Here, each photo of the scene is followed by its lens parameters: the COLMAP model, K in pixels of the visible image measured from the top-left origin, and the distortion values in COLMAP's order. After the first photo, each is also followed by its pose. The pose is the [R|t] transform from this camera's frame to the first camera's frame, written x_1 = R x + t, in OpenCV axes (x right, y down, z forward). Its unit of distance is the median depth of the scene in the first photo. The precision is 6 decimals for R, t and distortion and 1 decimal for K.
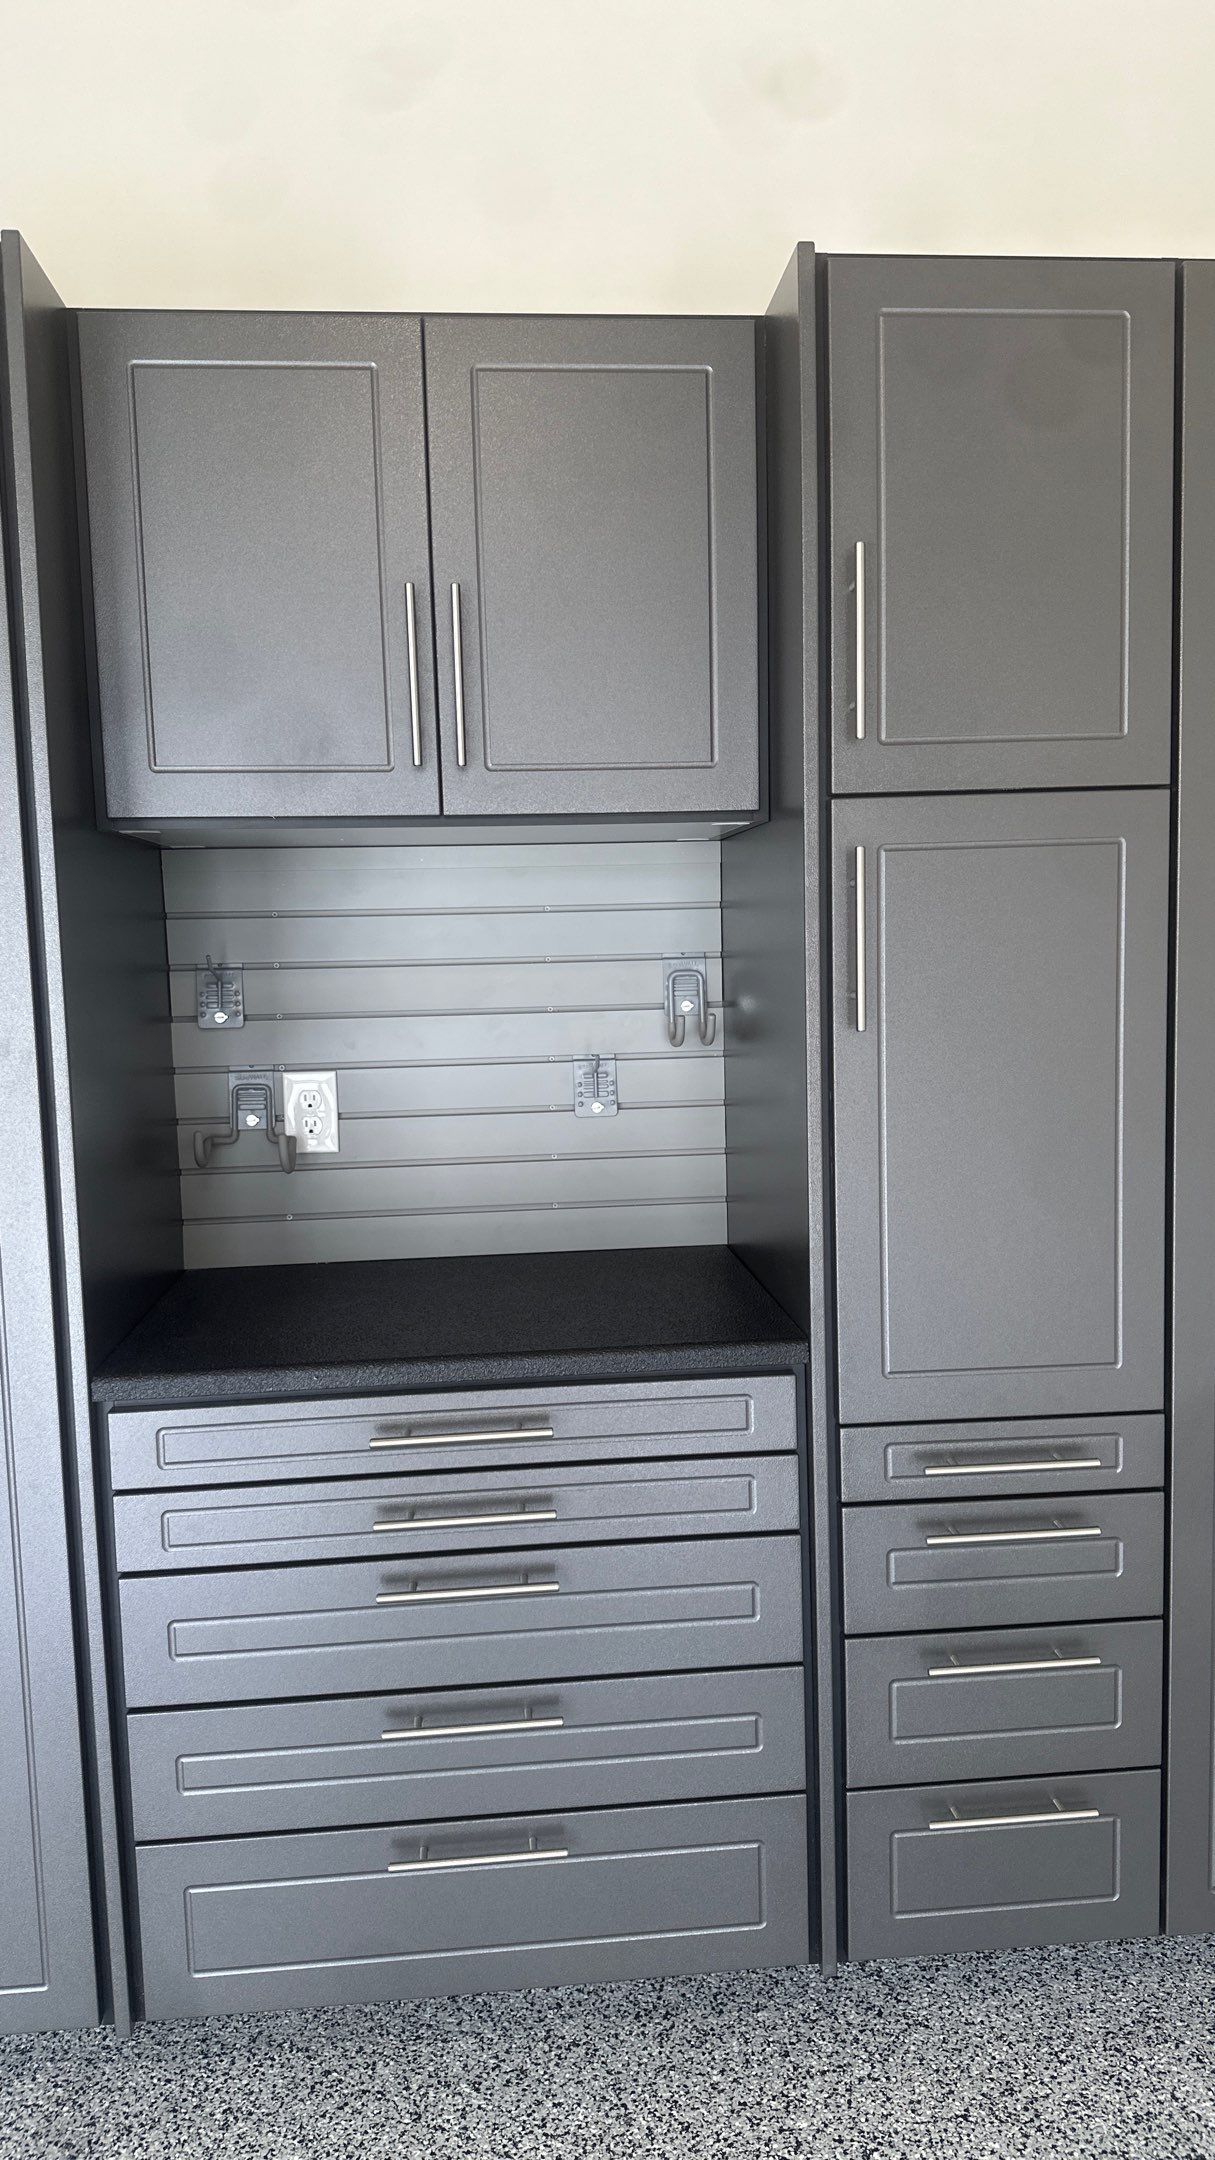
lens RADIAL K [[1495.8, 0, 614.3], [0, 1495.8, 1093.3], [0, 0, 1]] dist [0.113830, -0.190138]
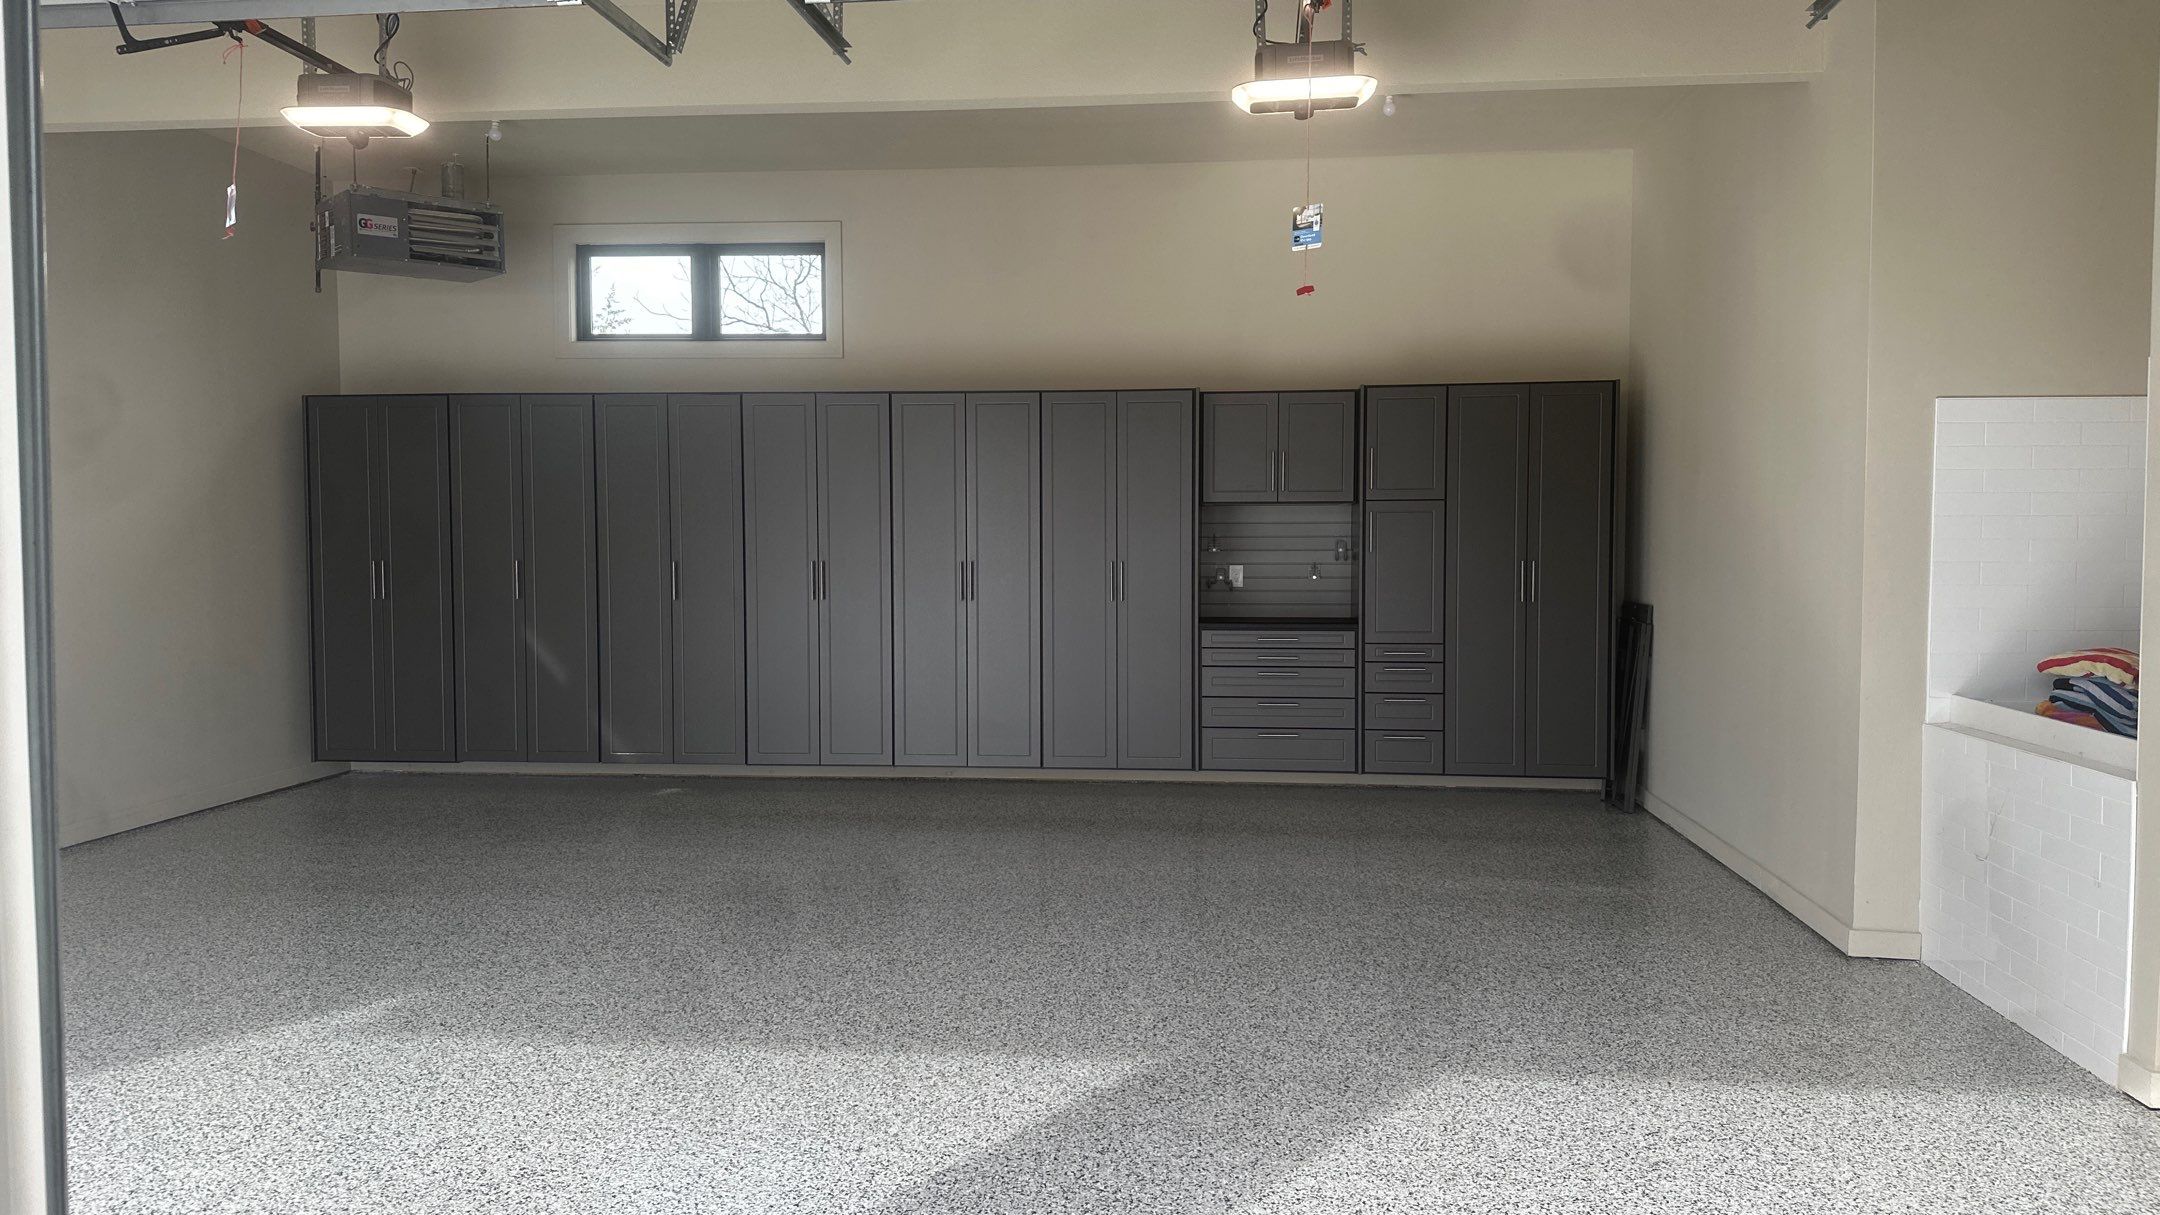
lens RADIAL K [[1495.8, 0, 1080.0], [0, 1495.8, 607.5], [0, 0, 1]] dist [0.113830, -0.190138]
pose [[0.978713, 0.032886, -0.202580, 0.182808], [-0.043530, 0.997884, -0.048308, 0.302375], [0.200563, 0.056098, 0.978073, -2.854066]]
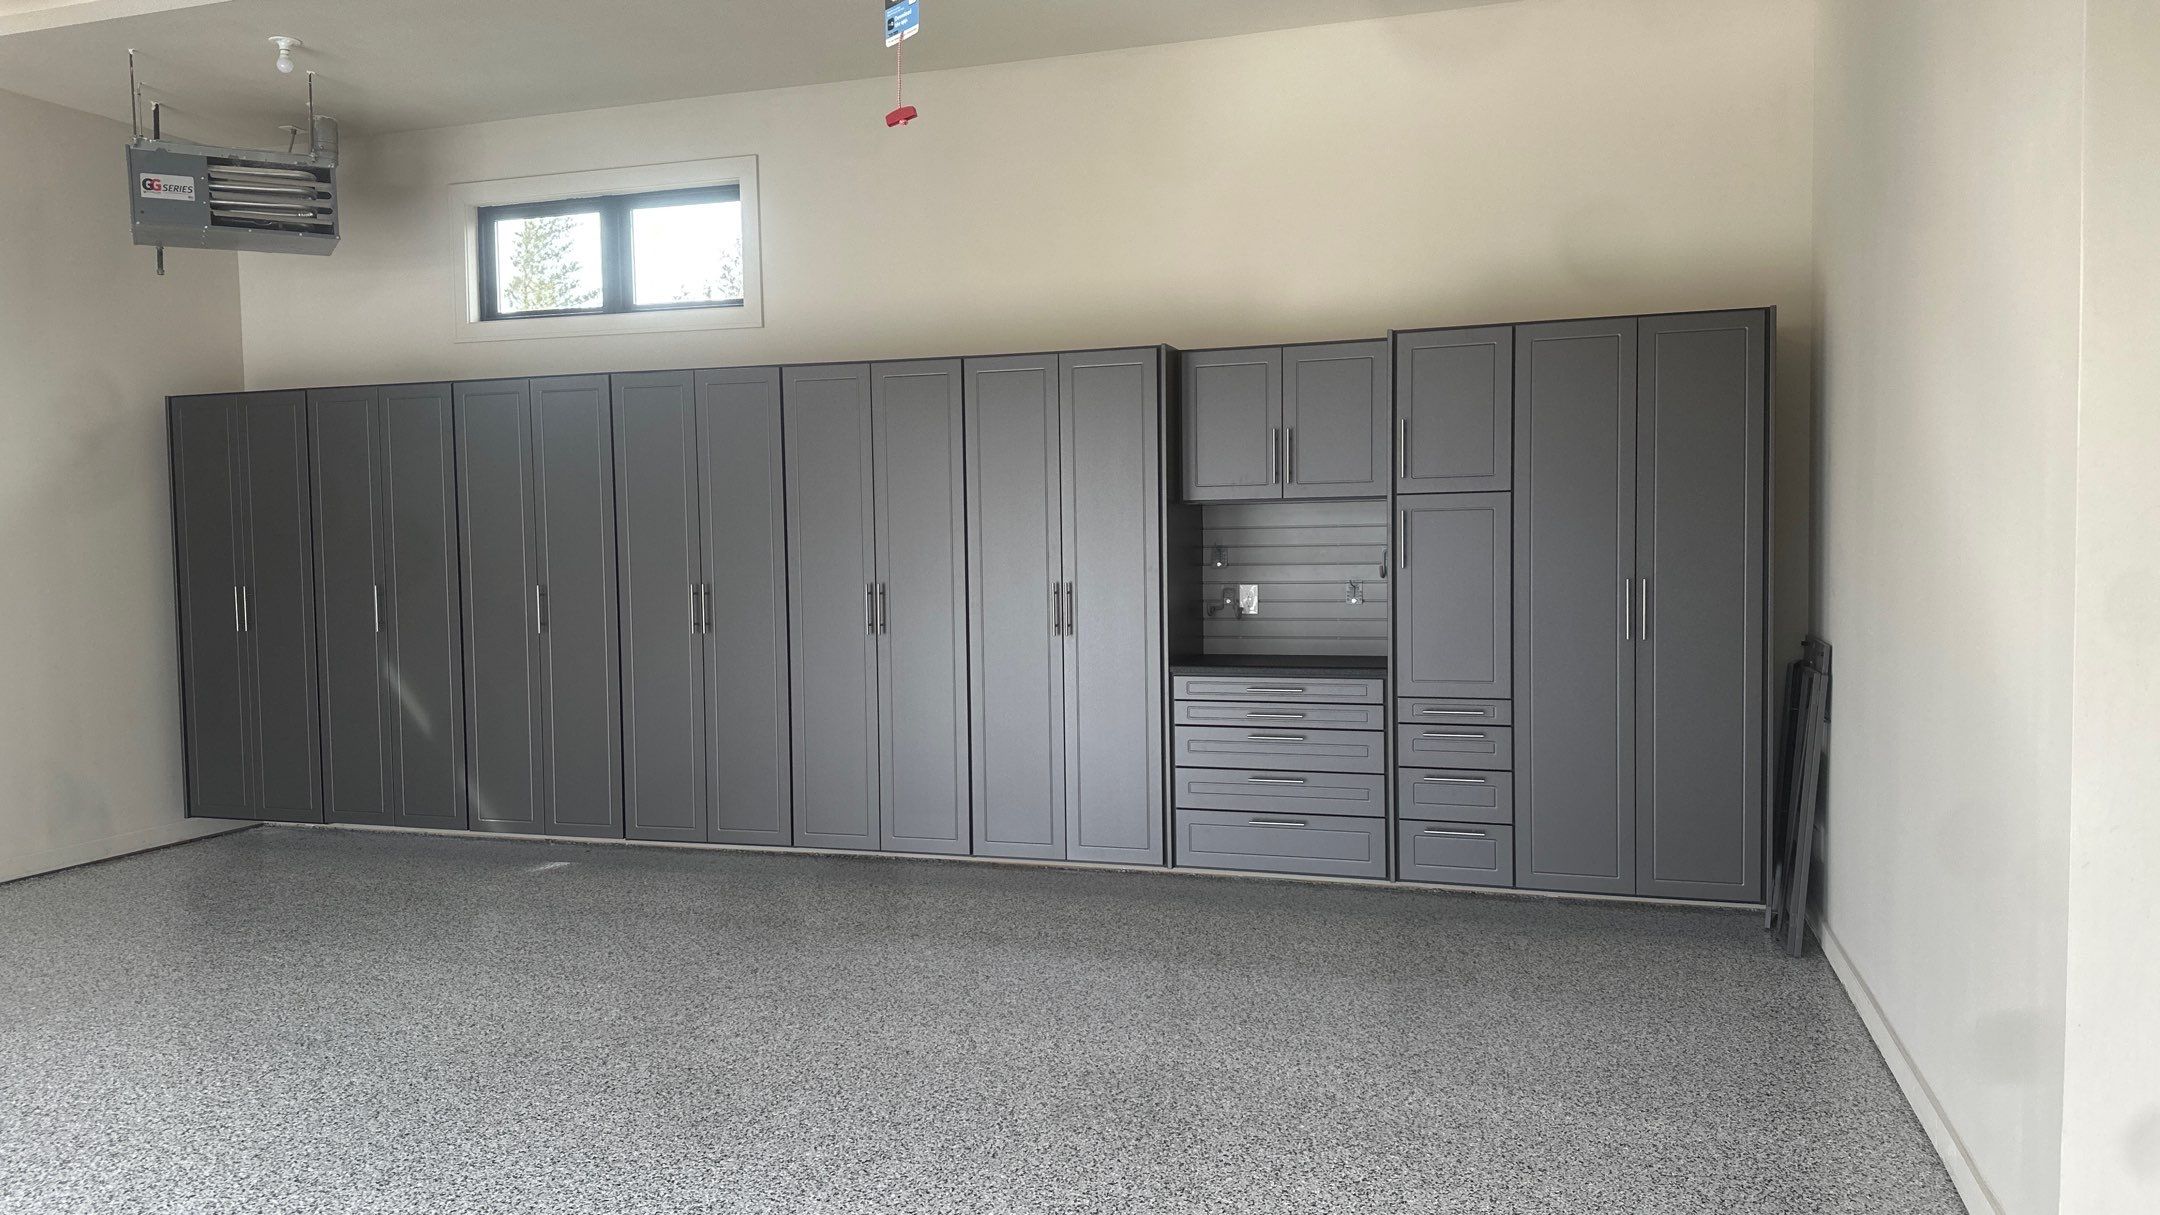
lens RADIAL K [[1495.8, 0, 1080.0], [0, 1495.8, 607.5], [0, 0, 1]] dist [0.113830, -0.190138]
pose [[0.915736, 0.030128, -0.400649, 0.649980], [-0.049089, 0.998104, -0.037144, 0.153040], [0.398770, 0.053681, 0.915479, -1.729468]]
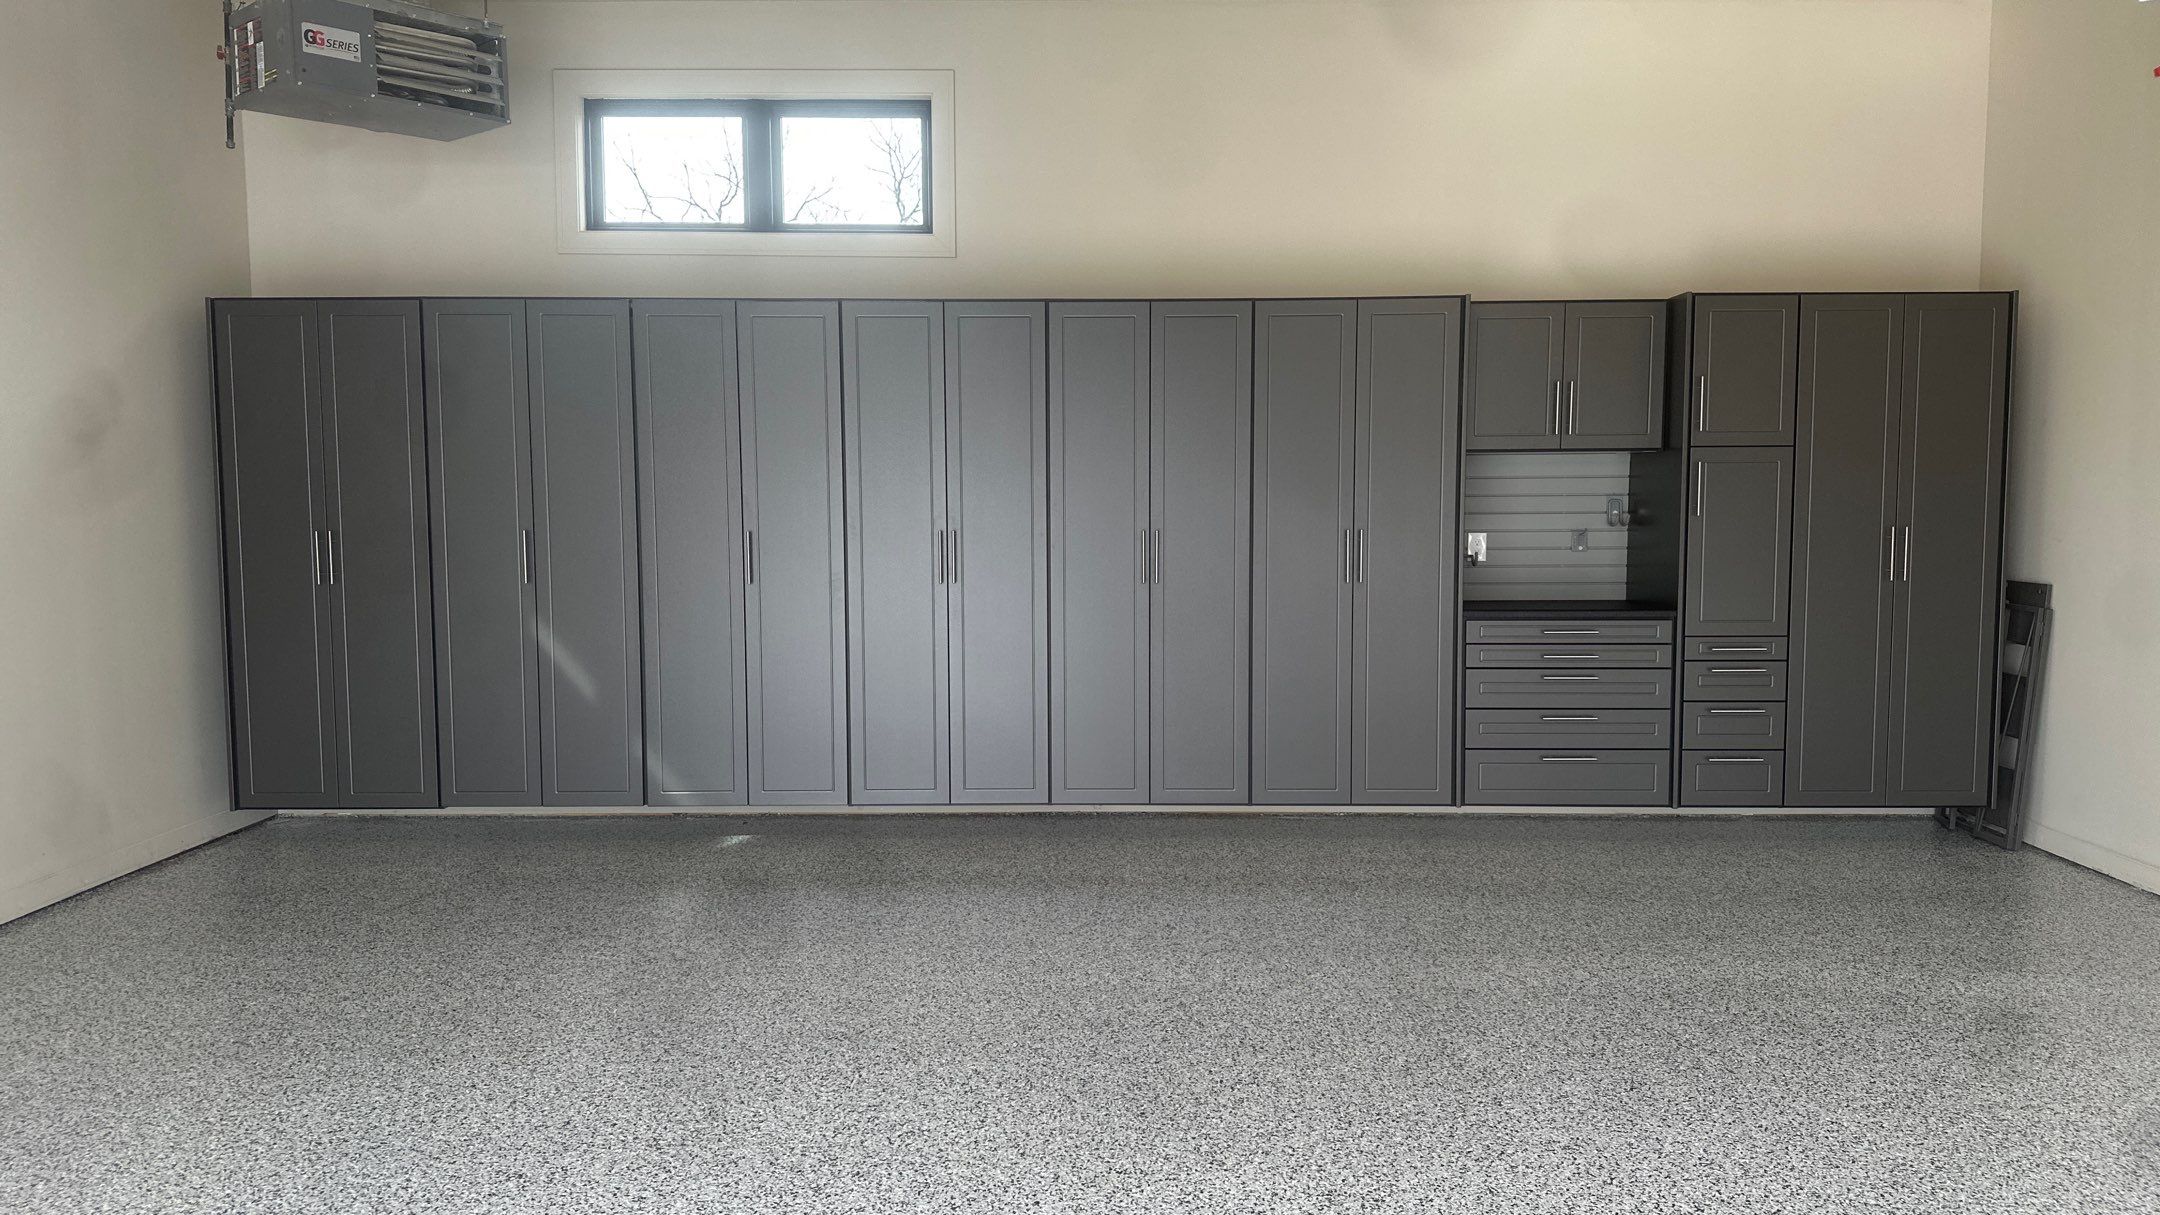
lens RADIAL K [[1495.8, 0, 1080.0], [0, 1495.8, 607.5], [0, 0, 1]] dist [0.113830, -0.190138]
pose [[0.993946, 0.030664, -0.105502, -0.684675], [-0.033275, 0.999180, -0.023076, 0.231922], [0.104708, 0.026447, 0.994151, -2.040223]]
